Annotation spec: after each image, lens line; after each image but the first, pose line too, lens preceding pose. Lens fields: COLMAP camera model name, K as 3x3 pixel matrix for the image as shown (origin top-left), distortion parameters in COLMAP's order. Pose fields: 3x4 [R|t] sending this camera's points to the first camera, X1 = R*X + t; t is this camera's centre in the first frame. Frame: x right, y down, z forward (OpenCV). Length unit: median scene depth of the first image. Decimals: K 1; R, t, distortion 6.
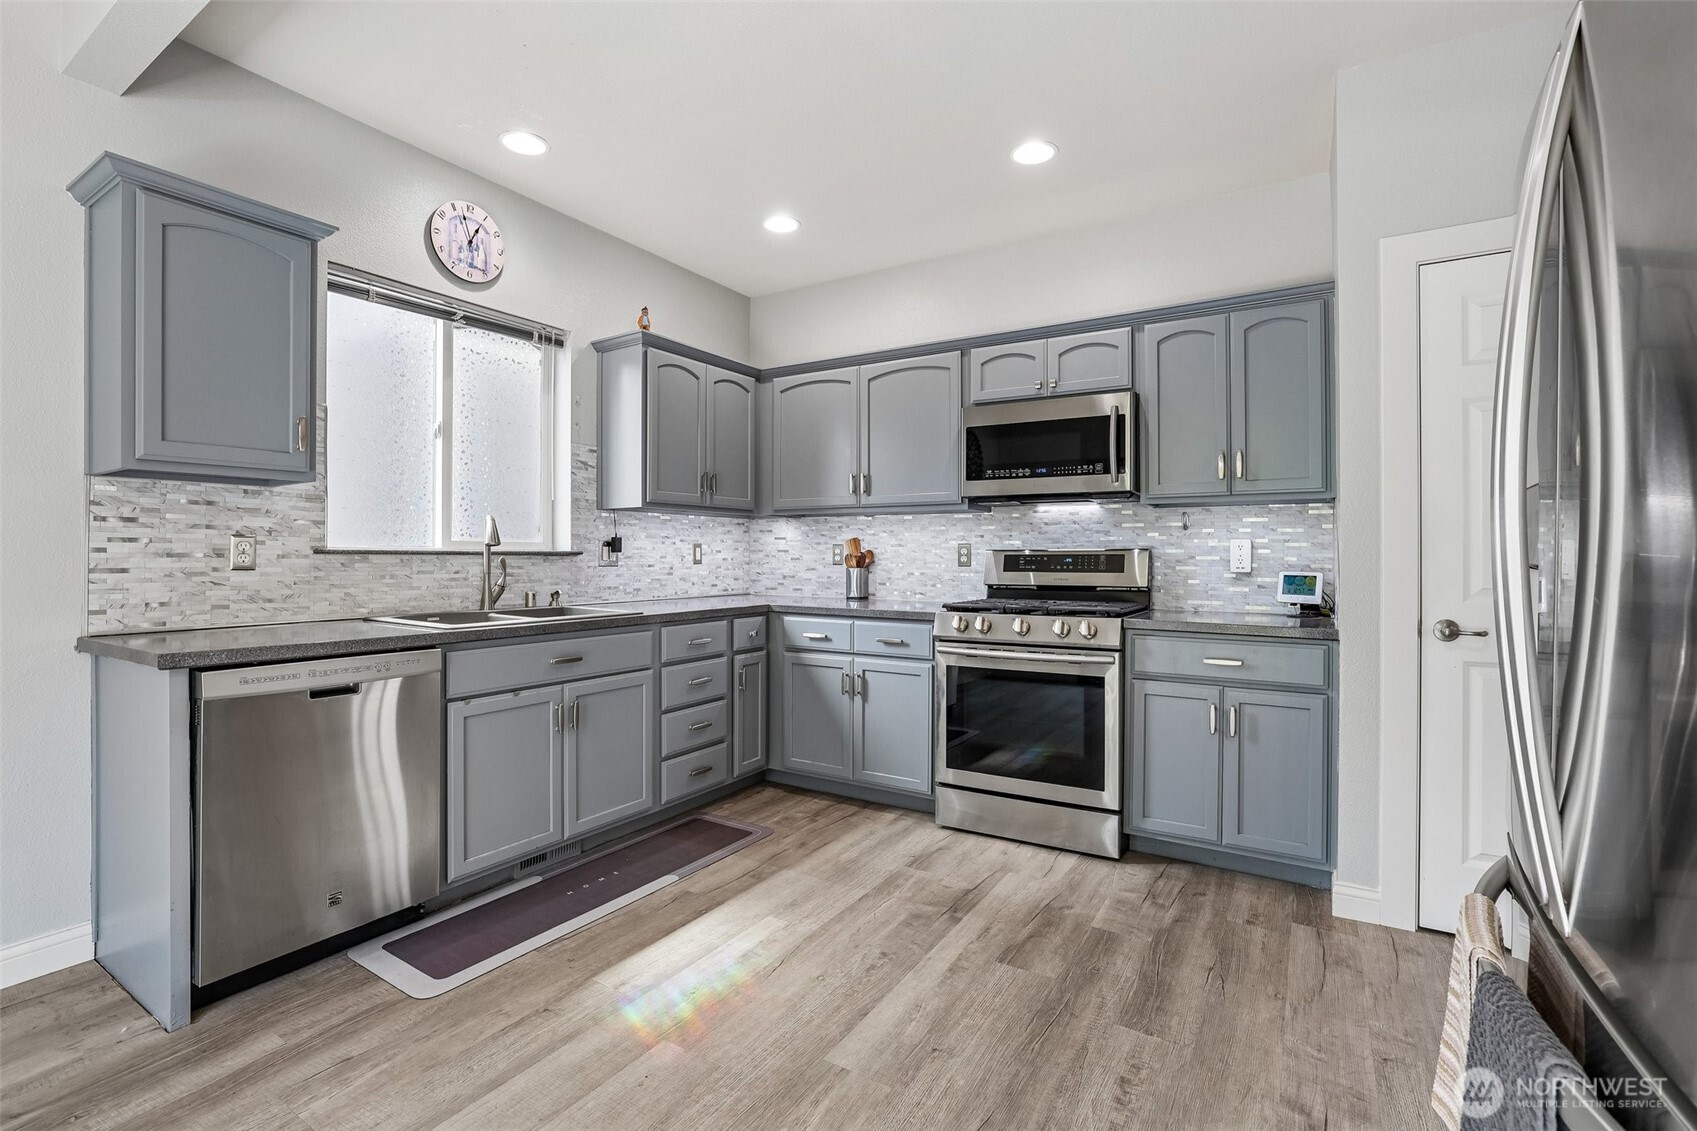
lens RADIAL K [[741.1, 0, 842.6], [0, 741.1, 553.2], [0, 0, 1]] dist [-0.036617, 0.007955]
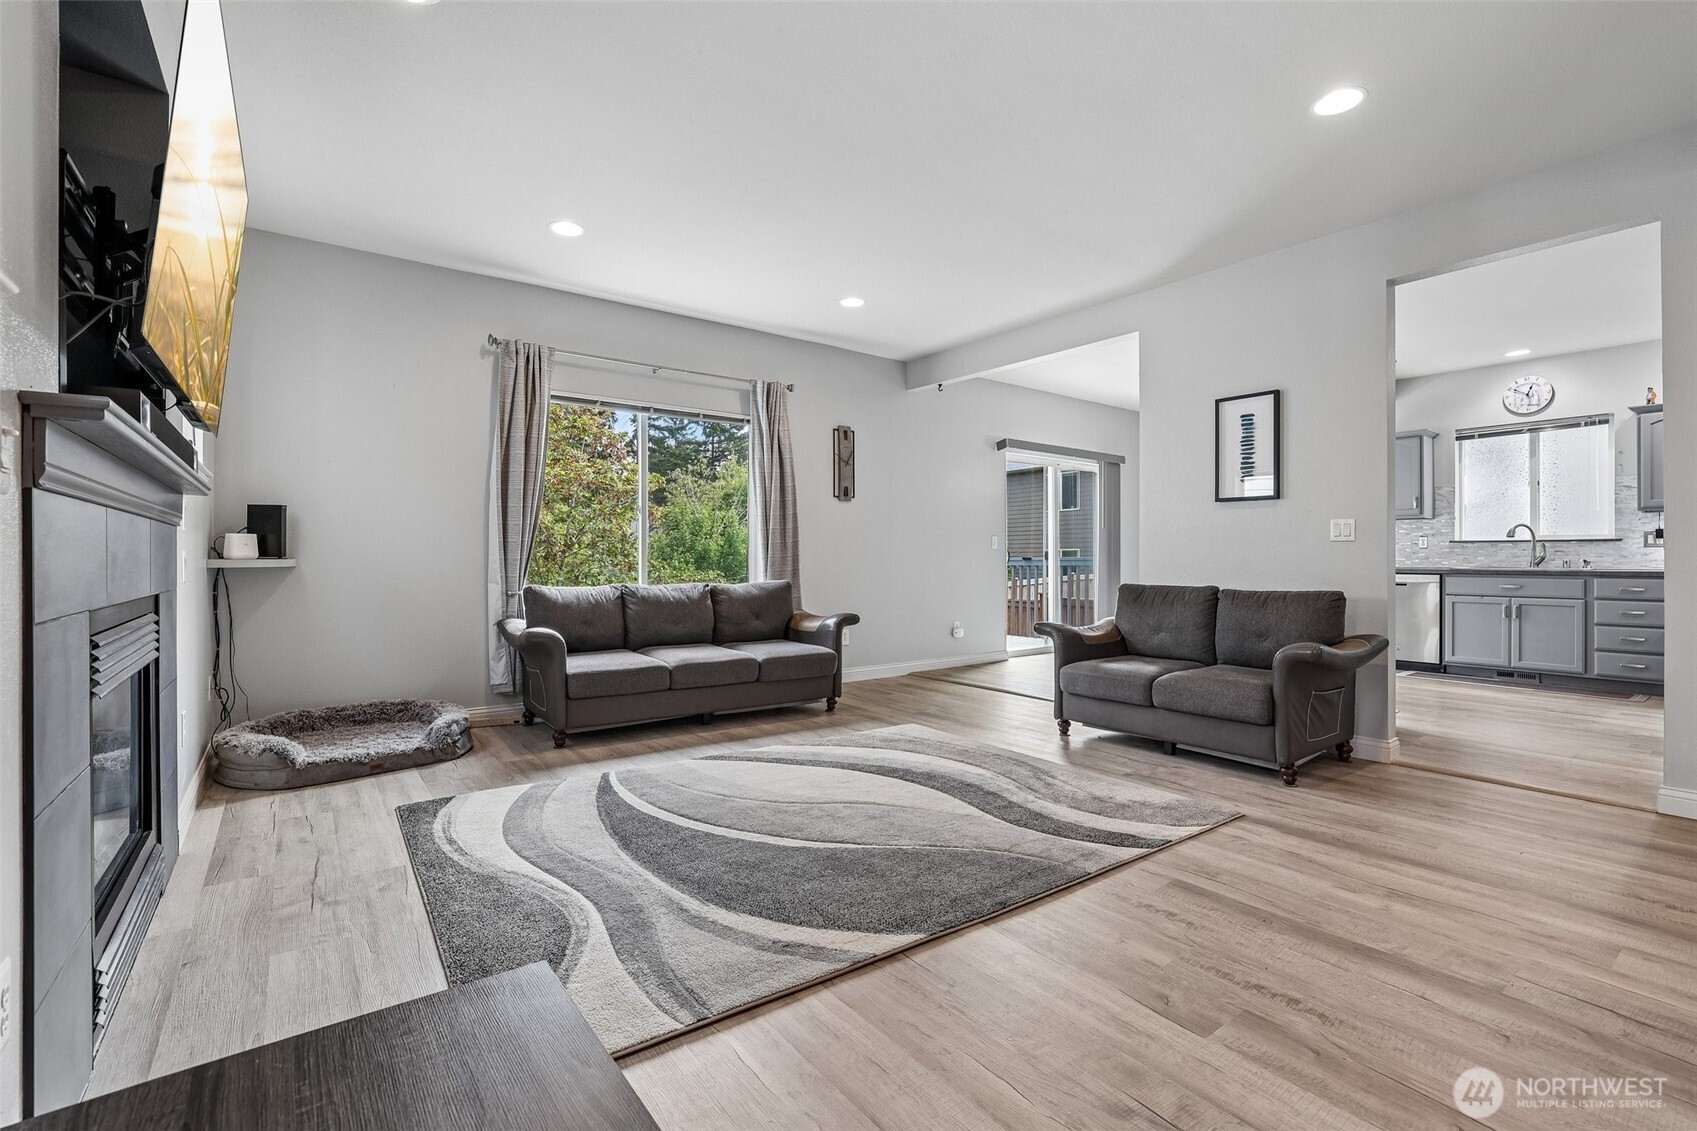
lens RADIAL K [[741.1, 0, 819.5], [0, 741.1, 553.7], [0, 0, 1]] dist [-0.036617, 0.007955]
pose [[-0.365224, -0.006765, -0.930895, 2.193206], [-0.002217, 0.999977, -0.006397, 0.055247], [0.930917, -0.000272, -0.365231, -0.153806]]
